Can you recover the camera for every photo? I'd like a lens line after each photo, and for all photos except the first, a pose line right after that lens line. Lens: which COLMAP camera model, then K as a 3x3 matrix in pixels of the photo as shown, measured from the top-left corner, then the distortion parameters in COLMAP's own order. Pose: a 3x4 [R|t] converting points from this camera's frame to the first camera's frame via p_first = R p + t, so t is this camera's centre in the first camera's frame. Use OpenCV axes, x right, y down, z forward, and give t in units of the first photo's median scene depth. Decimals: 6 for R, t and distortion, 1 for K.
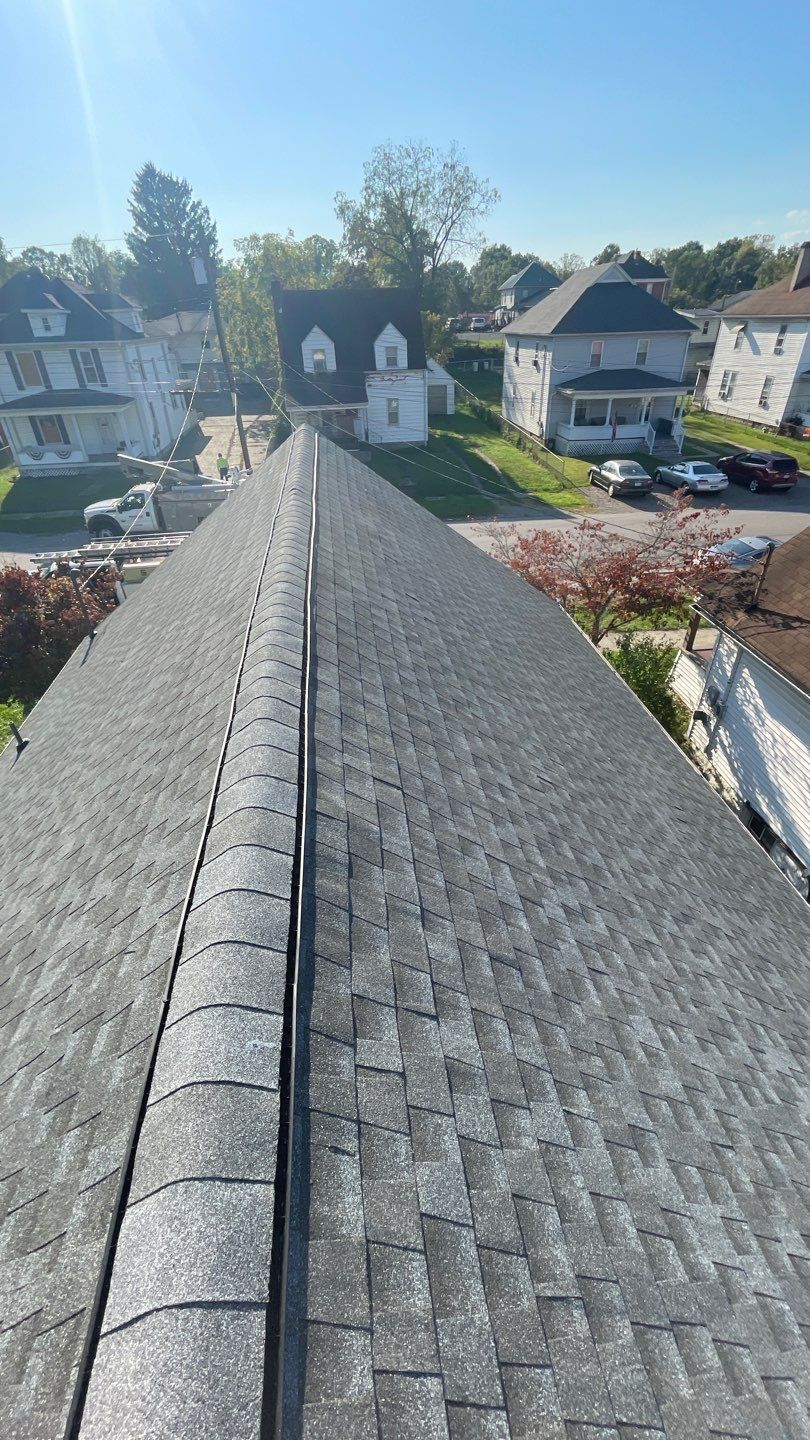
lens RADIAL K [[580.5, 0, 413.1], [0, 580.5, 712.9], [0, 0, 1]] dist [0.001442, -0.000737]
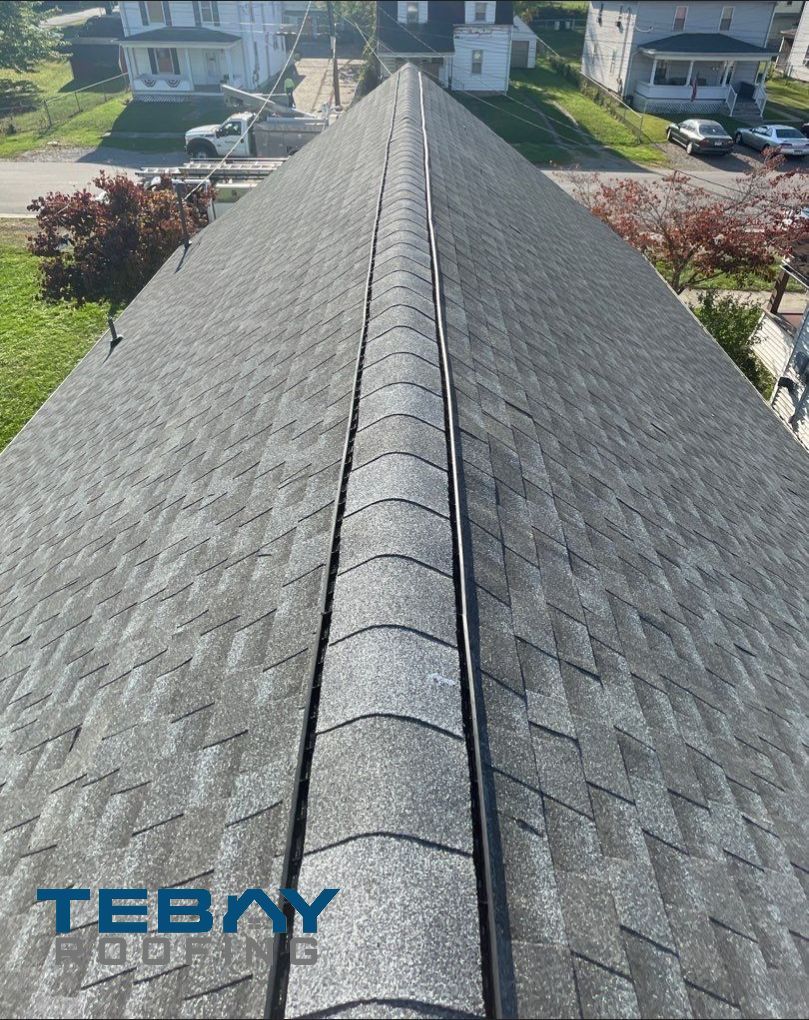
lens RADIAL K [[577.1, 0, 419.7], [0, 577.1, 294.1], [0, 0, 1]] dist [0.001702, -0.001251]
pose [[0.991249, 0.090056, -0.096519, -0.141068], [-0.098798, 0.991031, -0.089977, 0.039301], [0.087551, 0.098726, 0.991256, 0.038874]]
